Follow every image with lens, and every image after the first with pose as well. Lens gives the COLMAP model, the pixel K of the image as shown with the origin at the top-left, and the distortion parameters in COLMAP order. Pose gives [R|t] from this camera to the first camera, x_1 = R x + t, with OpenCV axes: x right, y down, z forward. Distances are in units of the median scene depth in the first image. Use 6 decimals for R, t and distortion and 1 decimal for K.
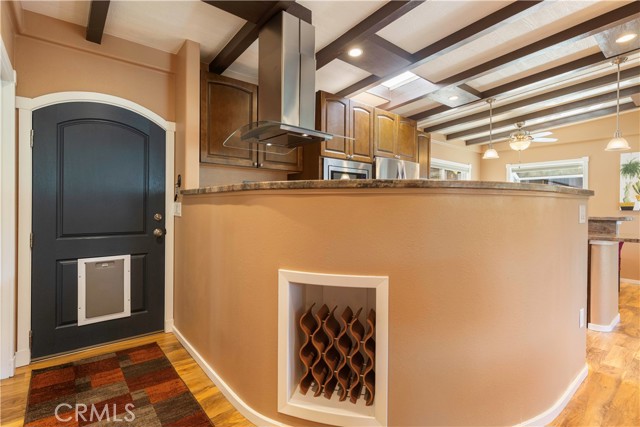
lens RADIAL K [[315.3, 0, 320.3], [0, 315.3, 207.1], [0, 0, 1]] dist [0.005708, 0.000629]
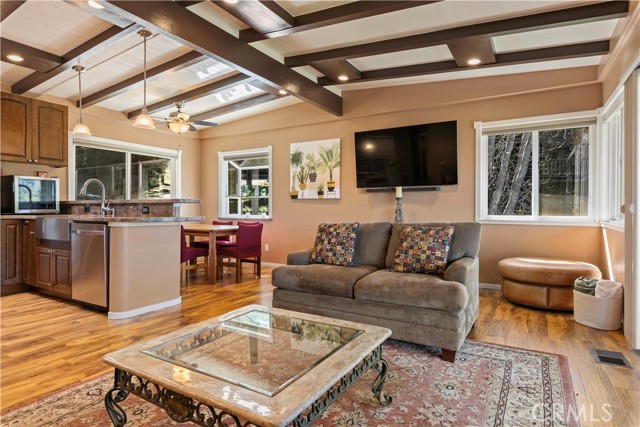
lens RADIAL K [[357.6, 0, 320.2], [0, 357.6, 207.0], [0, 0, 1]] dist [-0.000179, 0.002301]
pose [[0.941036, -0.003786, 0.338286, 1.329222], [0.004944, 0.999984, -0.002563, 0.080719], [-0.338271, 0.004085, 0.941040, -0.232129]]
